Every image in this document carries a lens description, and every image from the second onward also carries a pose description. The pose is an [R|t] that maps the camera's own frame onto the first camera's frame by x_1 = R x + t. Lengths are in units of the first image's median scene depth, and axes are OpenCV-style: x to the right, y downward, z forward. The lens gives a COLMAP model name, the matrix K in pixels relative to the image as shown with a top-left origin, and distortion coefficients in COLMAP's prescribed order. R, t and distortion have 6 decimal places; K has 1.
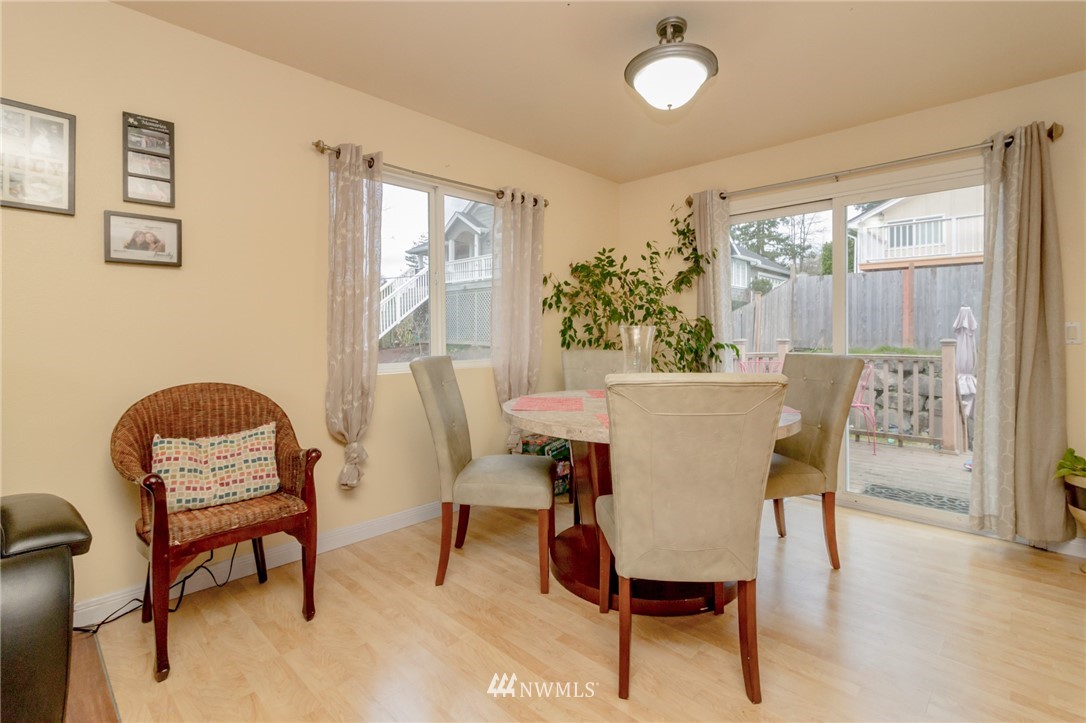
lens RADIAL K [[529.6, 0, 543.5], [0, 529.6, 328.8], [0, 0, 1]] dist [-0.000814, 0.000086]
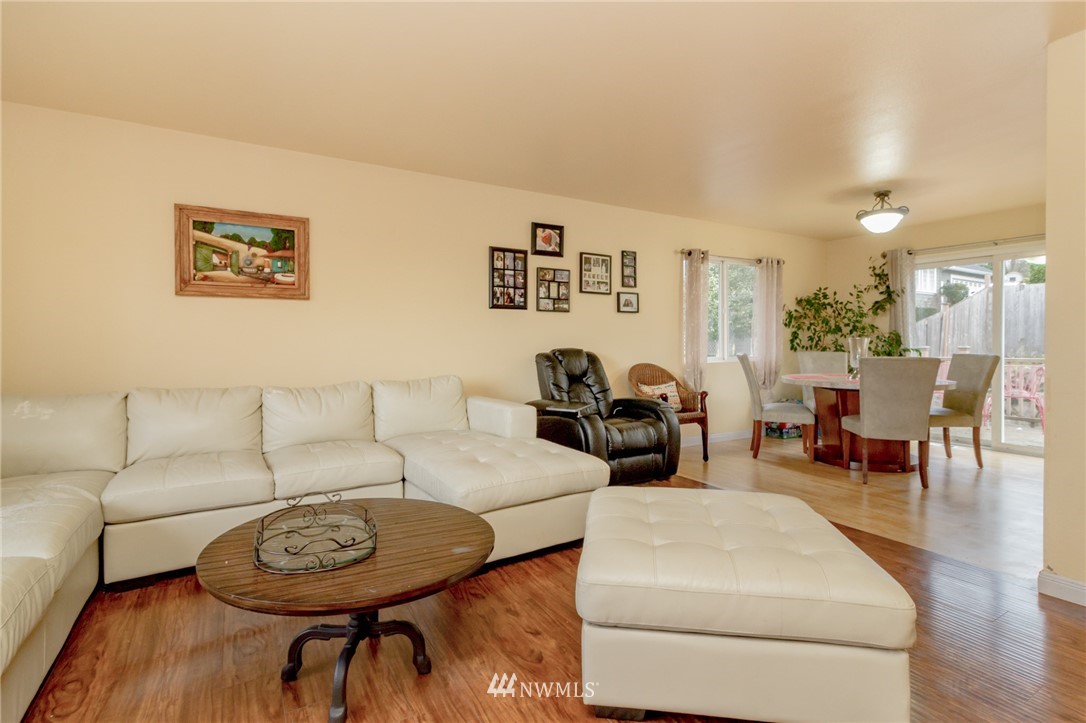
lens RADIAL K [[496.7, 0, 544.2], [0, 496.7, 341.4], [0, 0, 1]] dist [0.001491, 0.000387]
pose [[0.954894, 0.002665, -0.296933, -0.235785], [0.000162, 0.999955, 0.009496, -0.006298], [0.296945, -0.009116, 0.954851, -0.667707]]
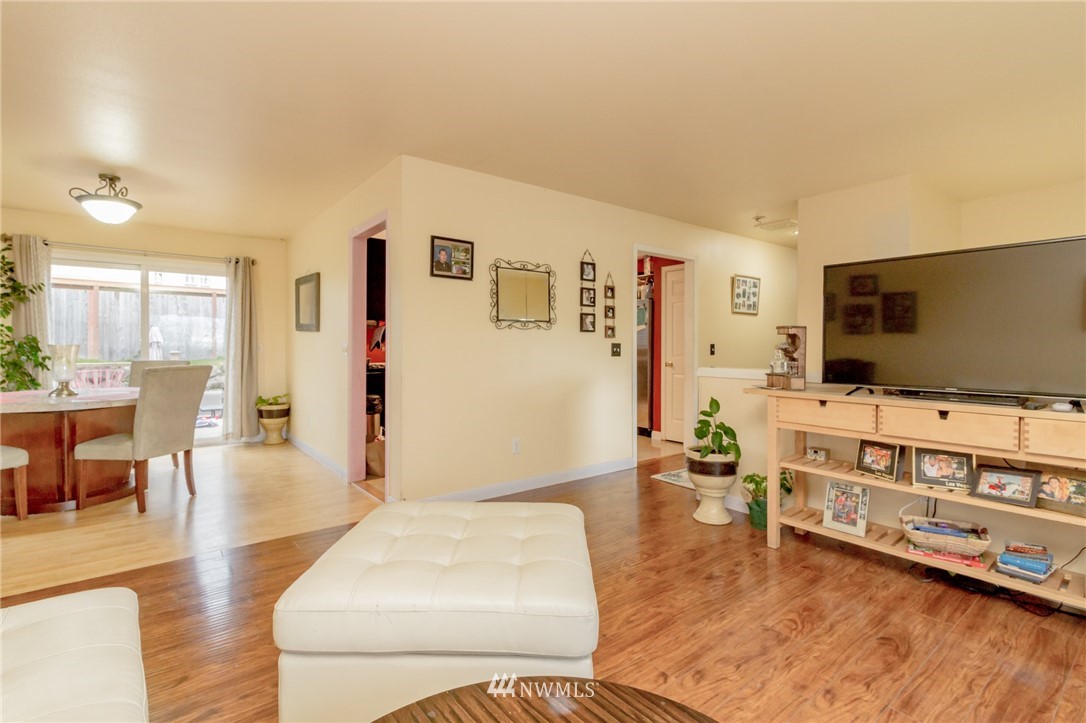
lens RADIAL K [[504.6, 0, 516.1], [0, 504.6, 347.0], [0, 0, 1]] dist [0.001193, 0.000201]
pose [[0.204680, 0.000824, 0.978829, -0.616233], [-0.012815, 0.999916, 0.001838, -0.010823], [-0.978745, -0.012920, 0.204673, -0.374031]]
